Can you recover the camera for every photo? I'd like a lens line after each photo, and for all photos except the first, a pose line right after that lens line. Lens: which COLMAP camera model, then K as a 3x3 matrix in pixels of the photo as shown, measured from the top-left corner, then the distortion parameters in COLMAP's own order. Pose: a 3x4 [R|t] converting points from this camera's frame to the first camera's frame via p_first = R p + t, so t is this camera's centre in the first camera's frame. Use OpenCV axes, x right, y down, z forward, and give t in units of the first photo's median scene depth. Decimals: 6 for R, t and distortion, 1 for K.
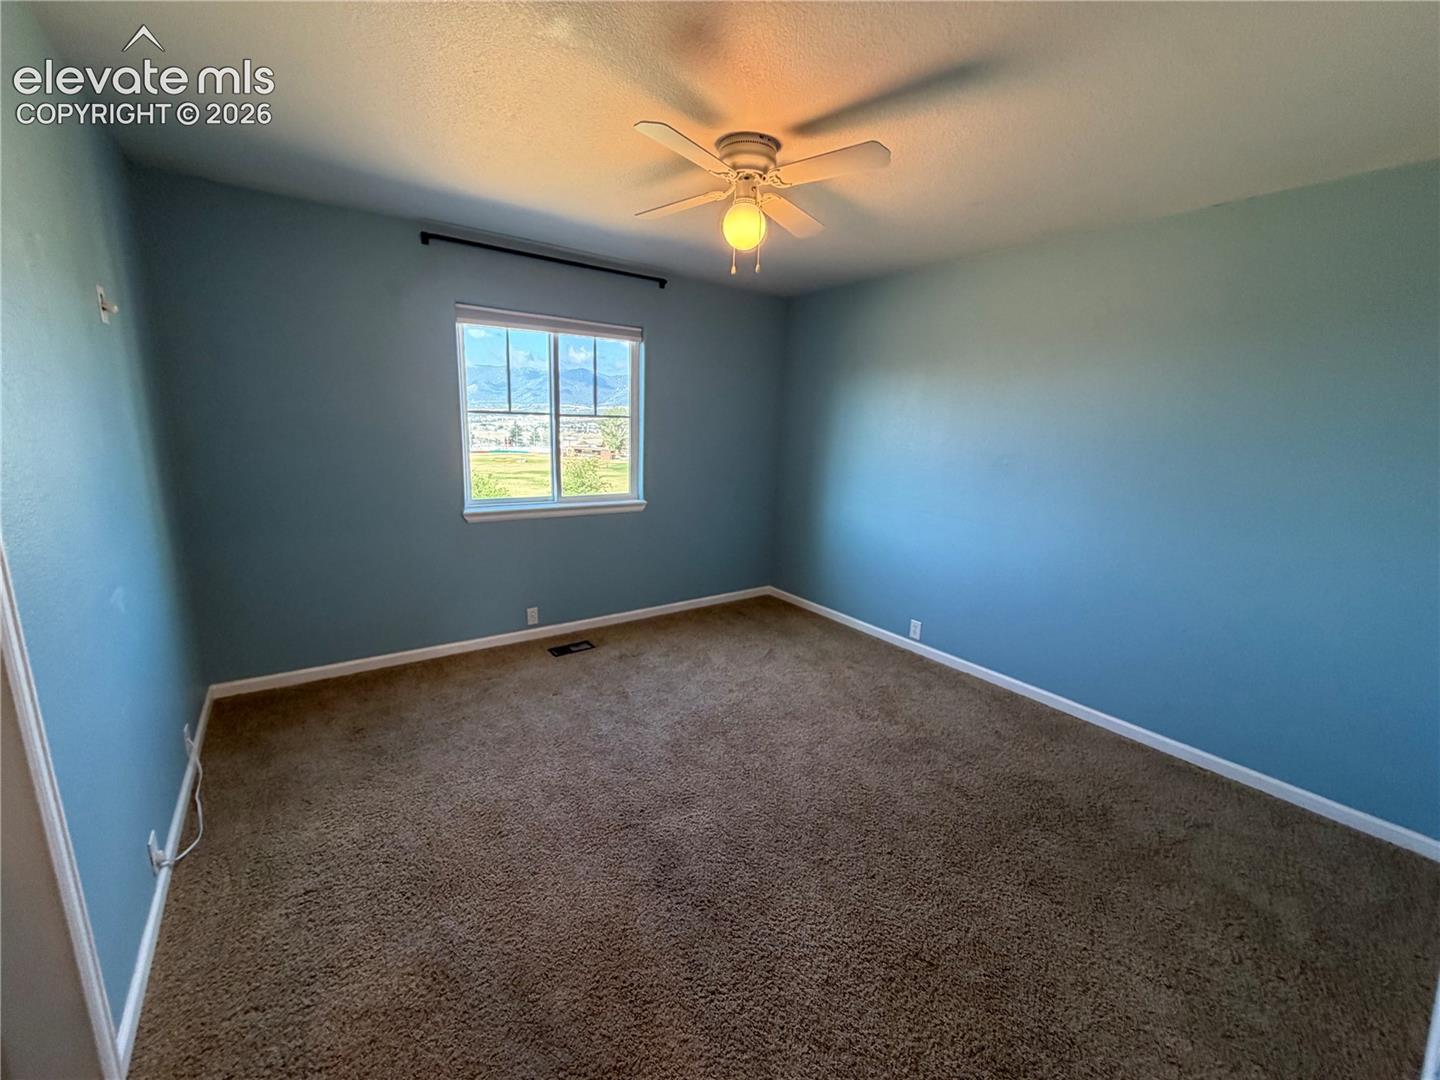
lens RADIAL K [[572.0, 0, 726.1], [0, 572.0, 560.7], [0, 0, 1]] dist [0.000167, 0.000767]
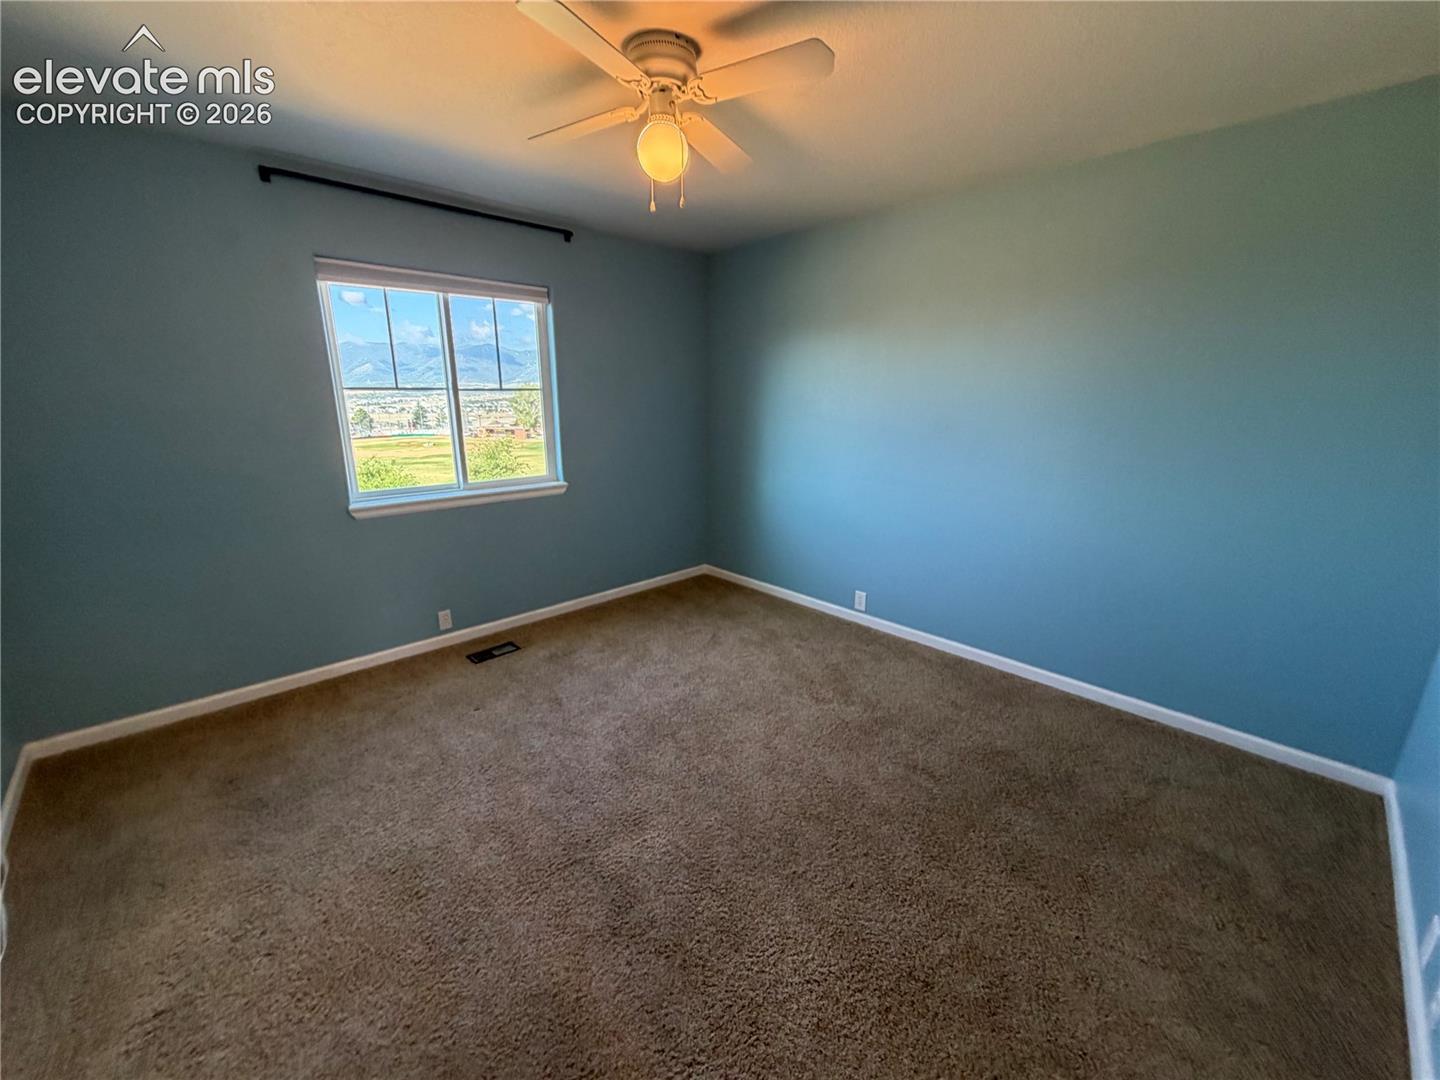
lens RADIAL K [[572.0, 0, 719.1], [0, 572.0, 553.1], [0, 0, 1]] dist [0.000167, 0.000767]
pose [[0.991444, -0.066652, 0.112229, -0.017113], [0.062865, 0.997337, 0.036960, -0.019963], [-0.114393, -0.029589, 0.992995, 0.121962]]
